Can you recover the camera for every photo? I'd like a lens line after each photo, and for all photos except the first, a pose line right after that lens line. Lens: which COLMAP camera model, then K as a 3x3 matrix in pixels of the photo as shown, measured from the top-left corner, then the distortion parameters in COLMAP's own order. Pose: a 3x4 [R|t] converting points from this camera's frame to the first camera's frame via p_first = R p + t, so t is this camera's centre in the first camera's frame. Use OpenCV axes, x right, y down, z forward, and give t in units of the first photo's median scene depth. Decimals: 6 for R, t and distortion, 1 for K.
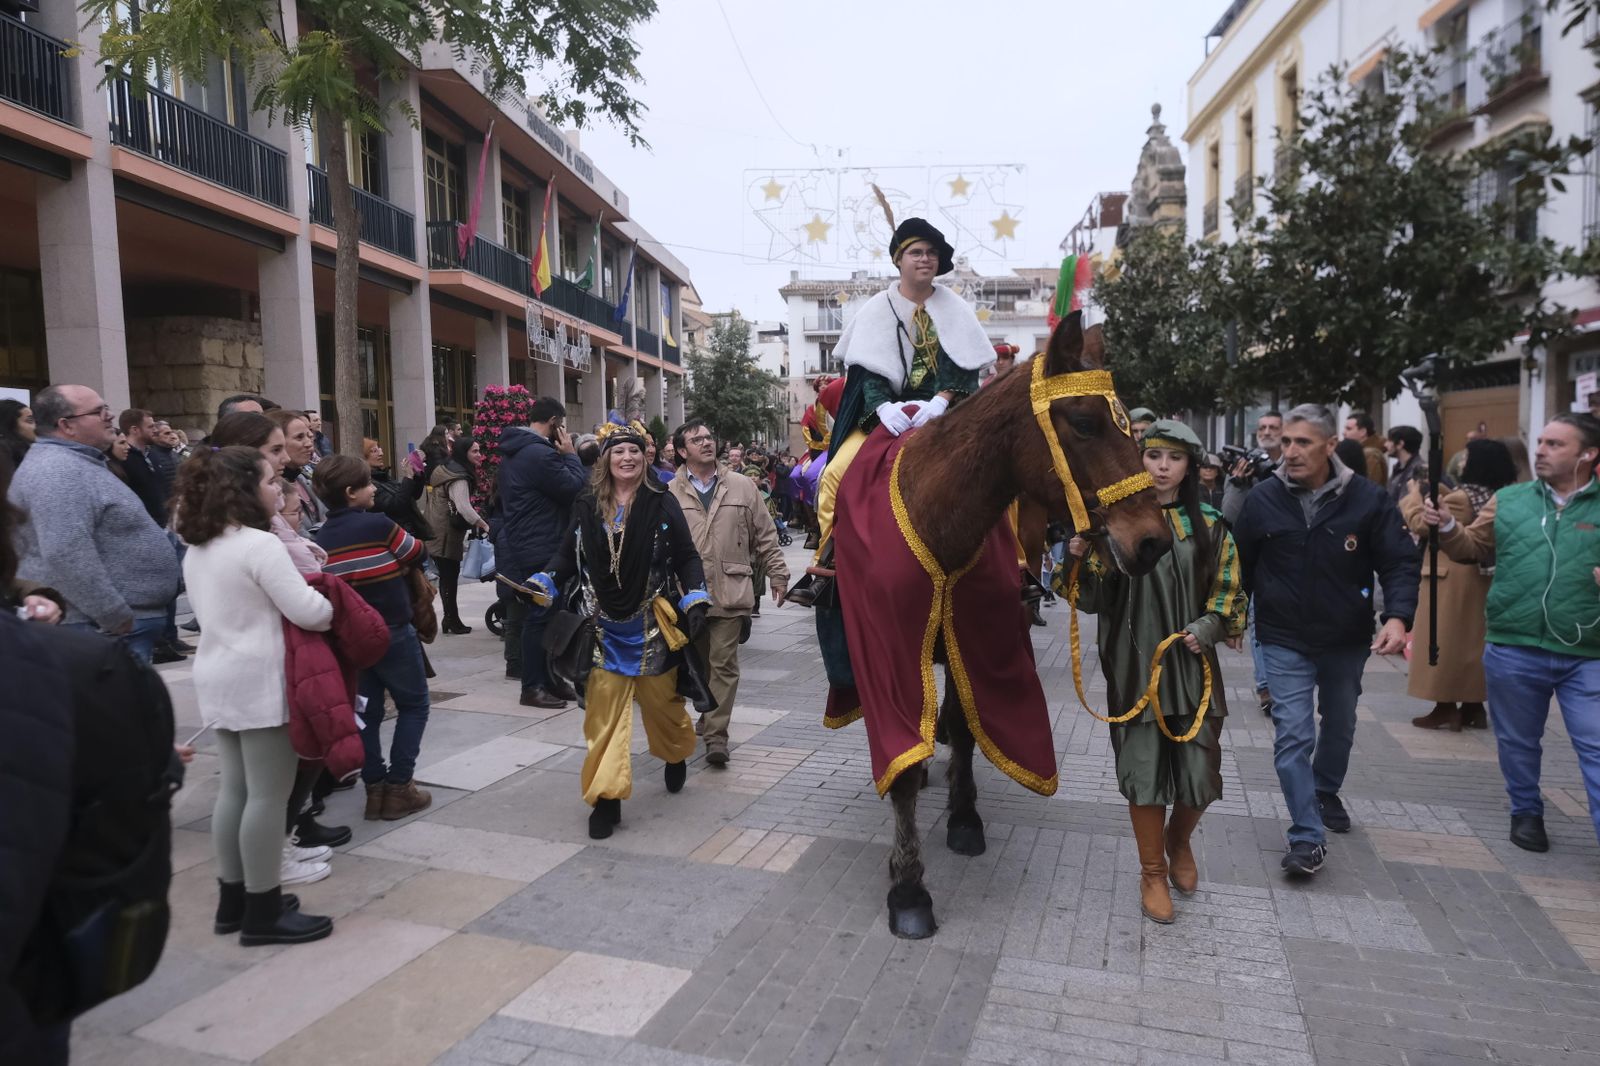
lens RADIAL K [[828.1, 0, 799.2], [0, 828.1, 504.1], [0, 0, 1]] dist [0.004110, -0.021276]
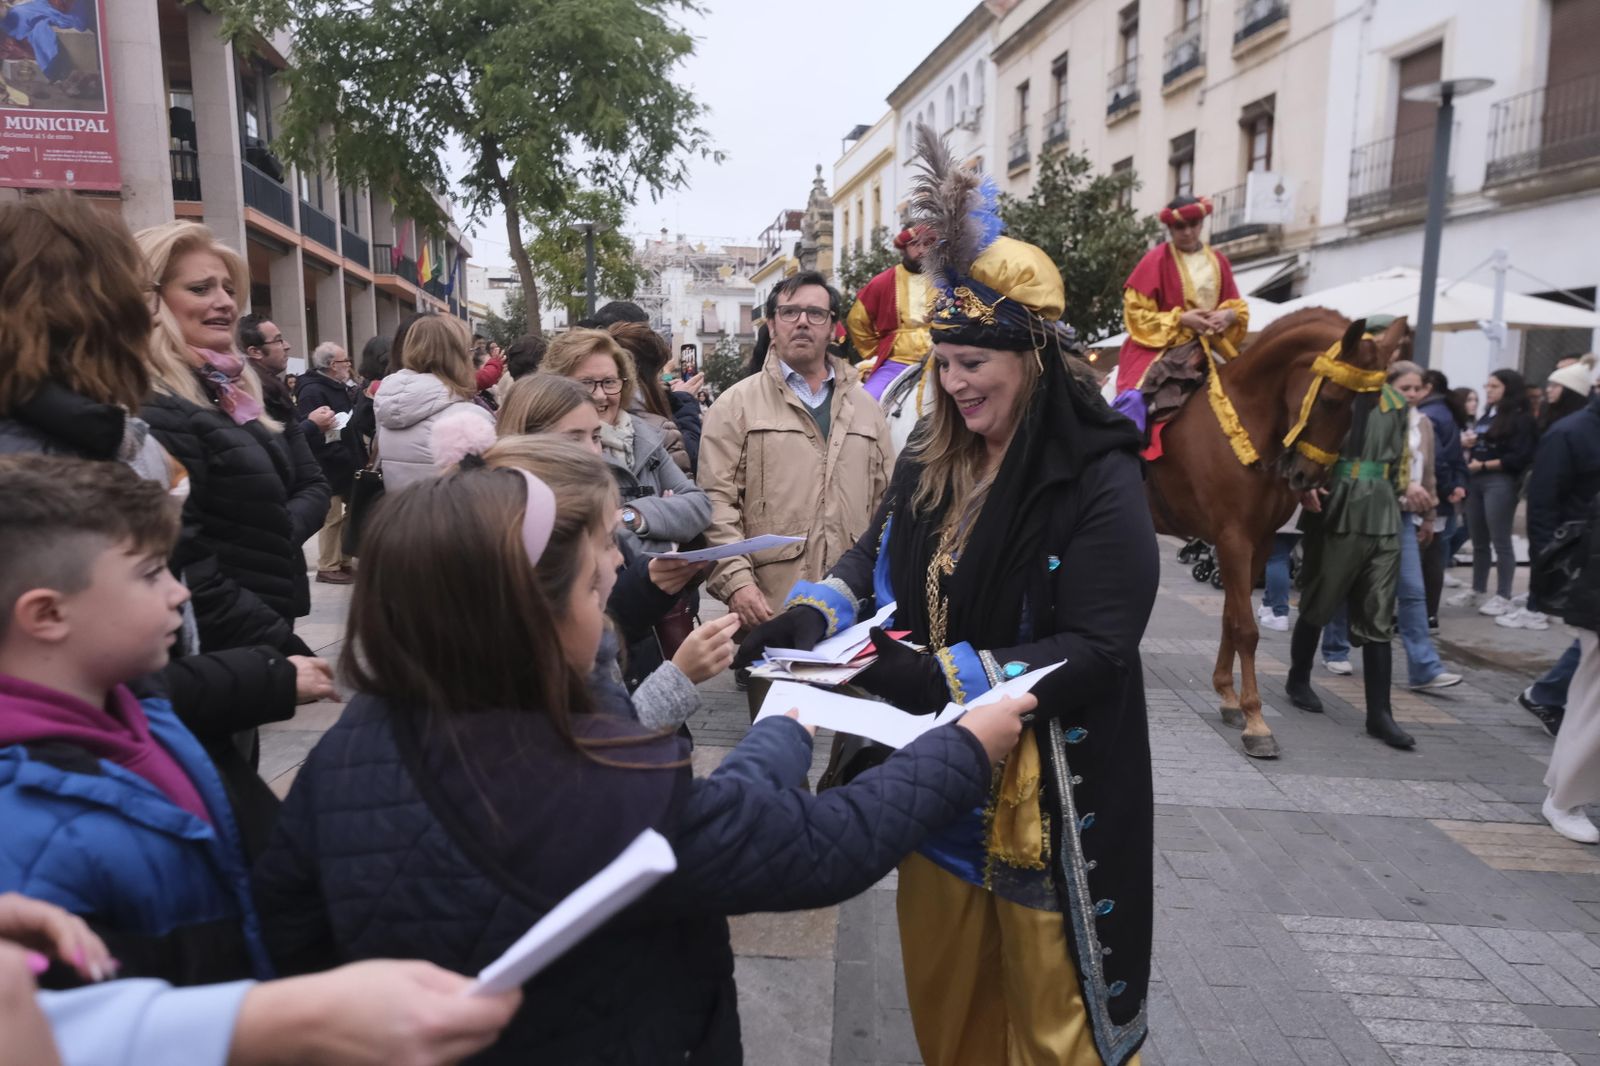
lens RADIAL K [[828.1, 0, 799.2], [0, 828.1, 504.1], [0, 0, 1]] dist [0.004110, -0.021276]
pose [[0.938410, -0.017541, 0.345079, -0.079108], [-0.004758, 0.997960, 0.063667, 0.020836], [-0.345491, -0.061388, 0.936412, -0.261746]]
